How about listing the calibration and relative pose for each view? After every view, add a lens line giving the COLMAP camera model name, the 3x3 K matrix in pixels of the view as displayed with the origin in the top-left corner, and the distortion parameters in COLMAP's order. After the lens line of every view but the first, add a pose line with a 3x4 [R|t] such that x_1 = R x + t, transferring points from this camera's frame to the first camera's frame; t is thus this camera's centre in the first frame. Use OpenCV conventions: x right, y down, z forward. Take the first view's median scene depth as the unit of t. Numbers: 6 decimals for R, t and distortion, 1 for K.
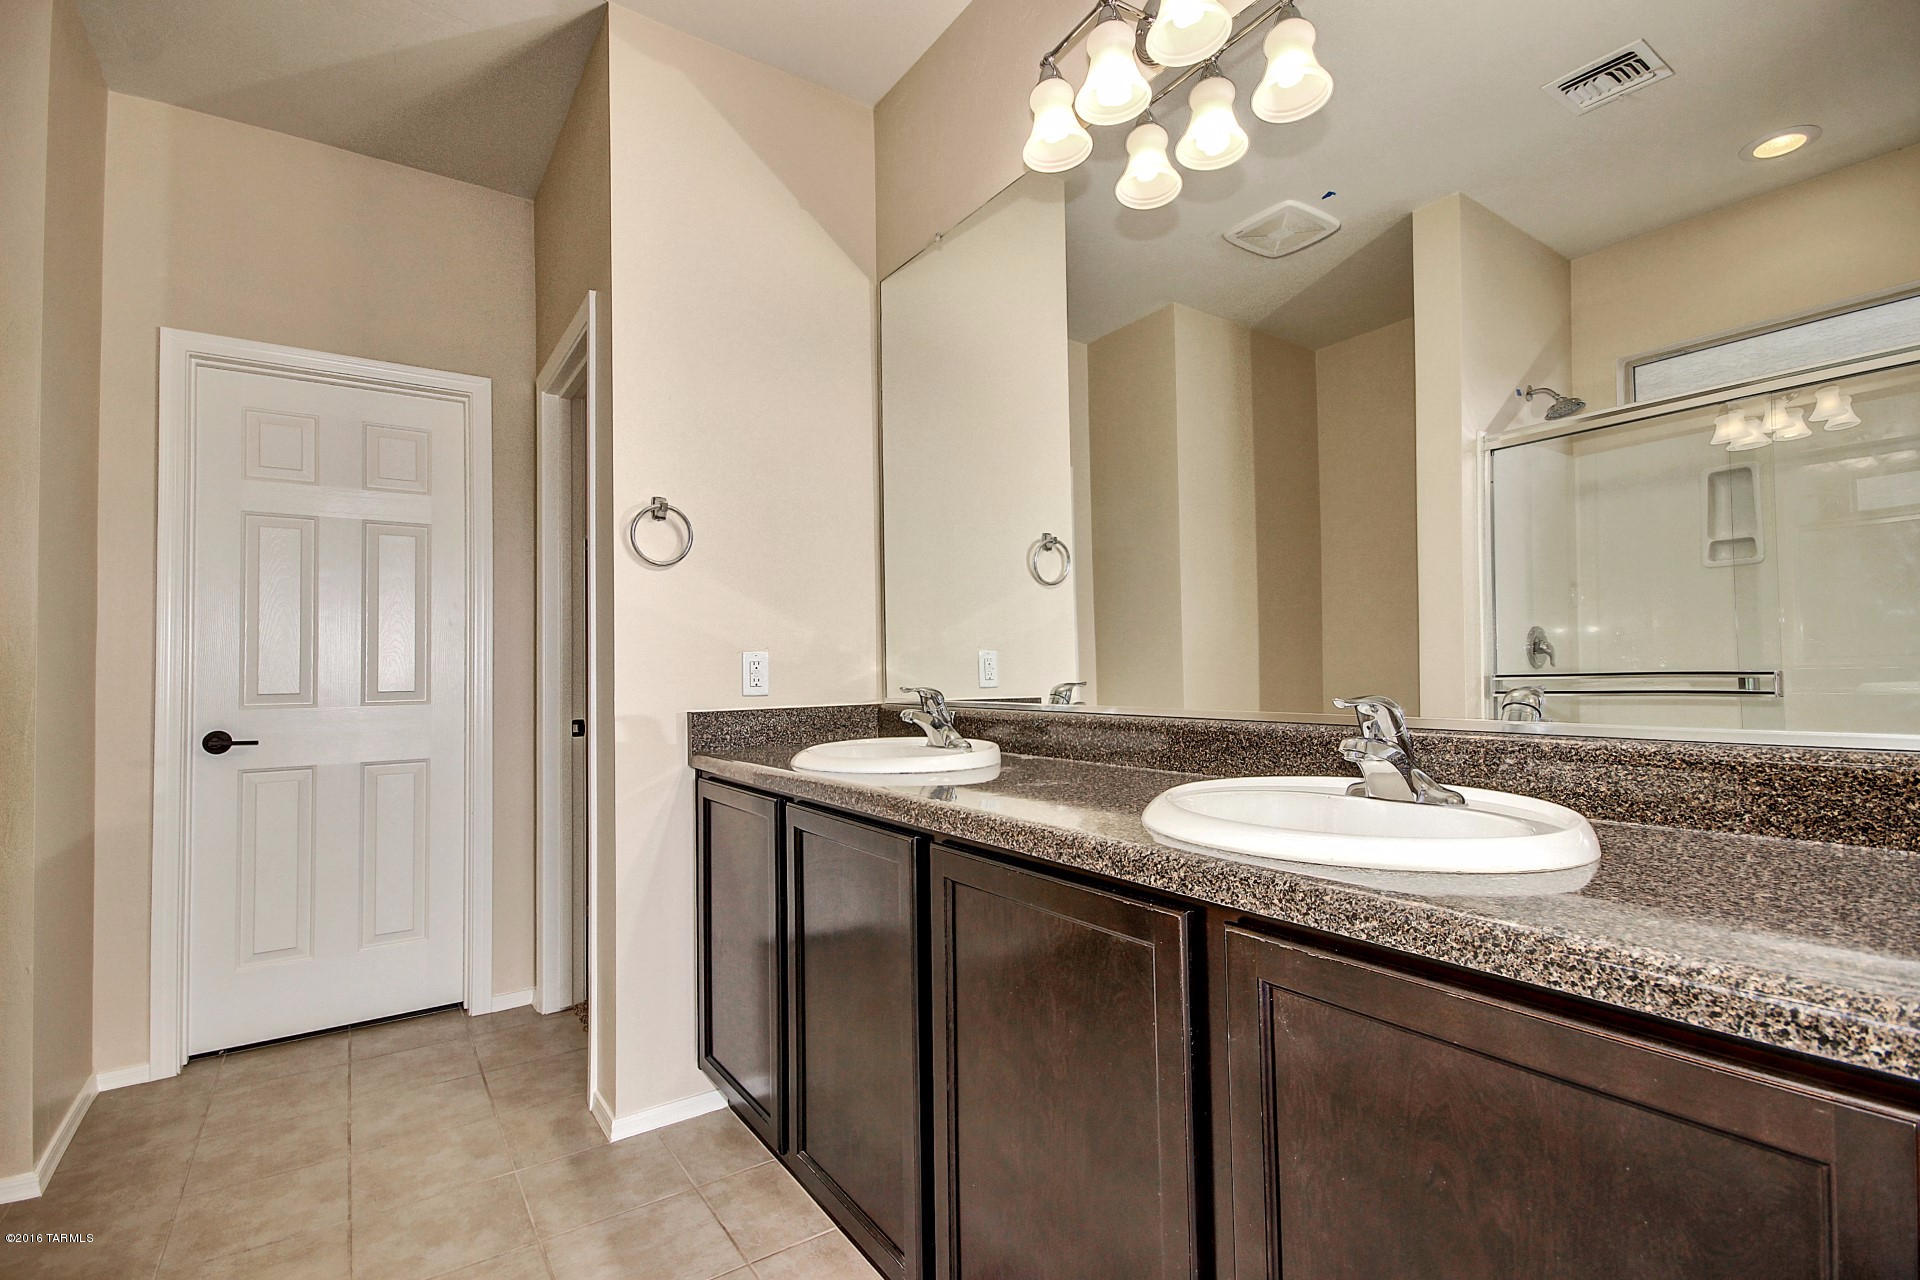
lens RADIAL K [[909.5, 0, 964.3], [0, 909.5, 638.9], [0, 0, 1]] dist [0.018138, -0.014417]
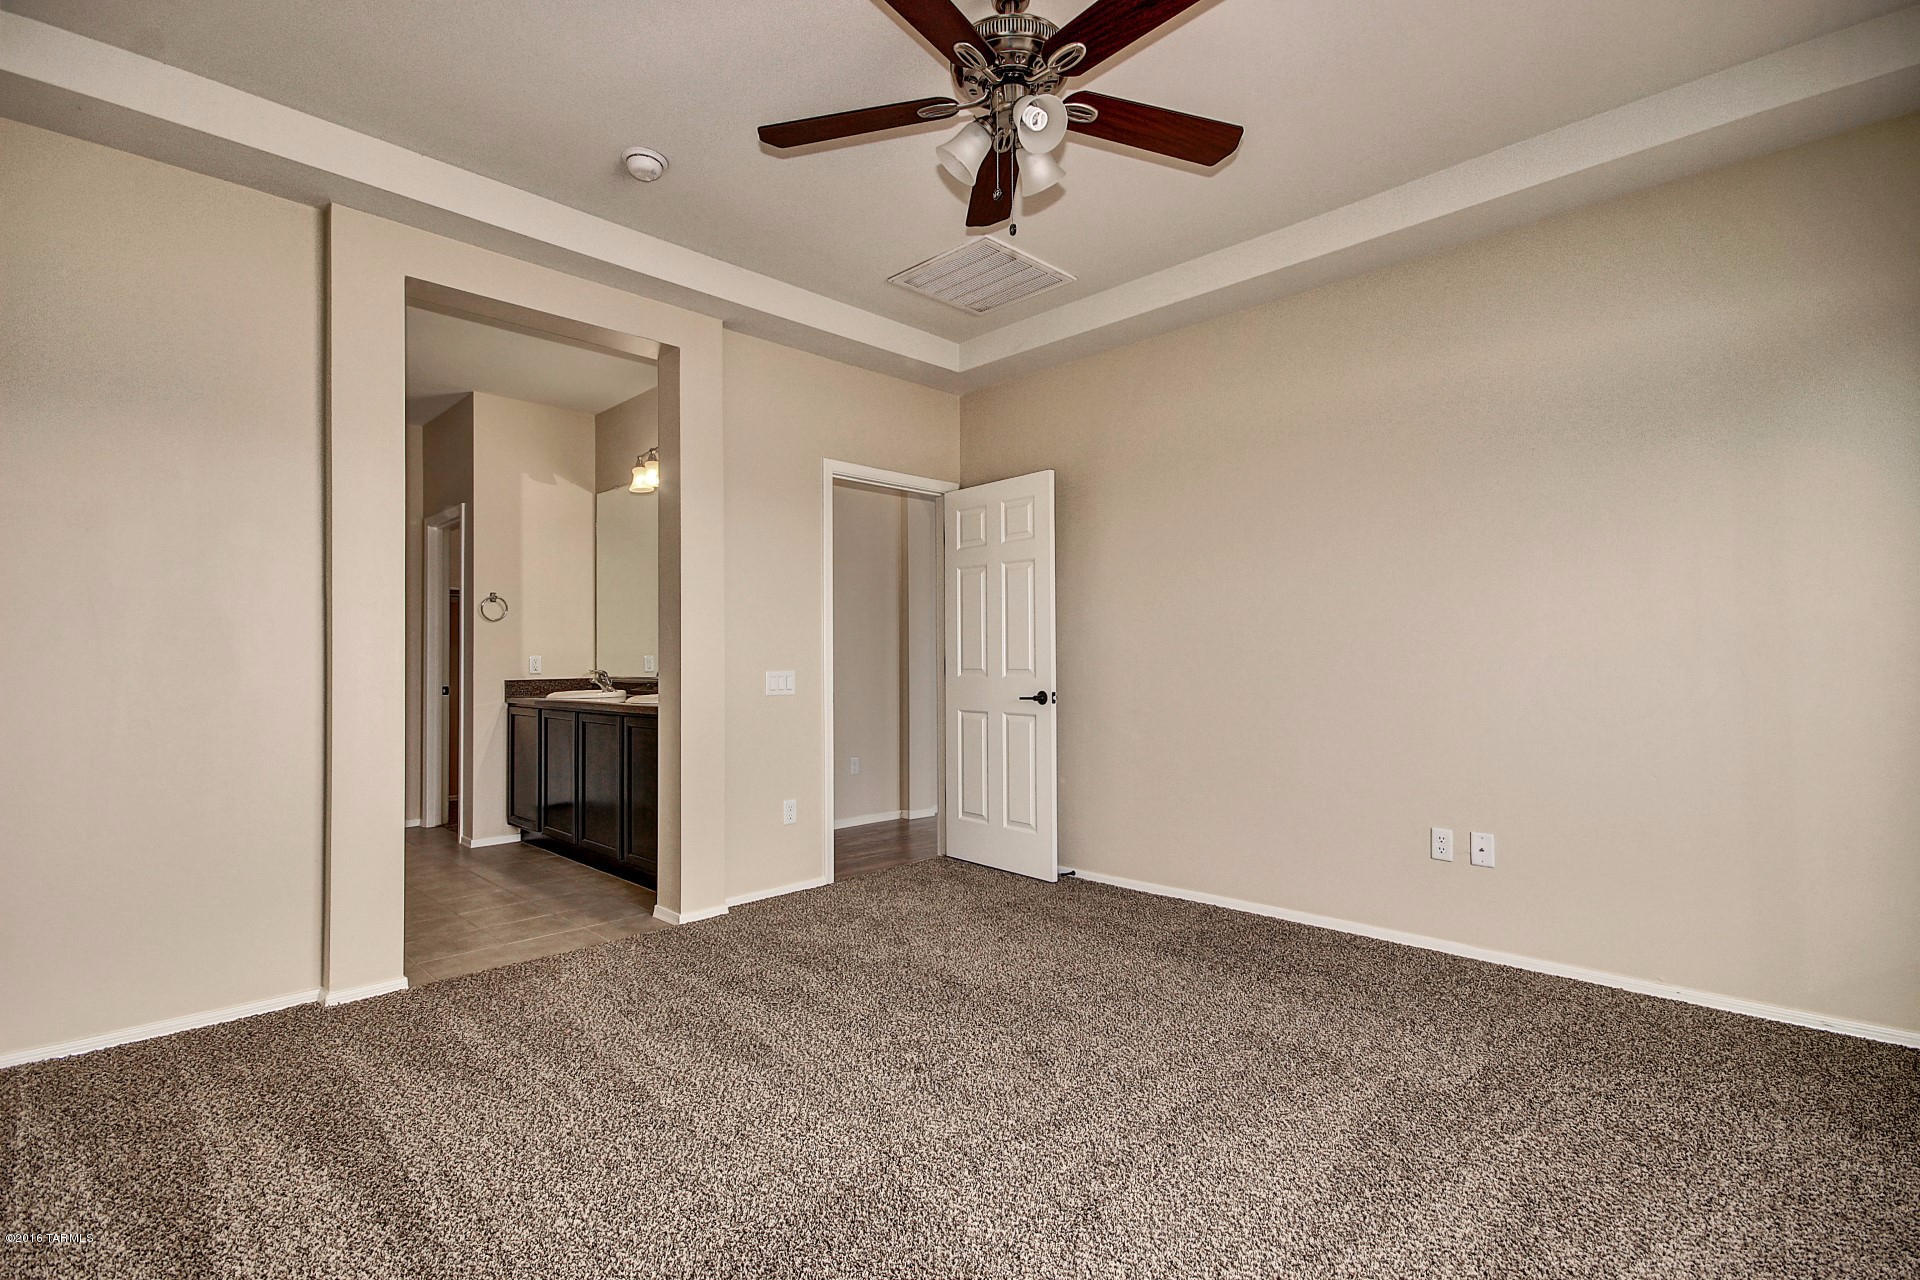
lens RADIAL K [[909.5, 0, 950.3], [0, 909.5, 645.9], [0, 0, 1]] dist [0.018138, -0.014417]
pose [[0.985354, 0.014561, 0.169901, 0.477518], [-0.016820, 0.999788, 0.011864, -0.064386], [-0.169693, -0.014548, 0.985390, -1.688018]]
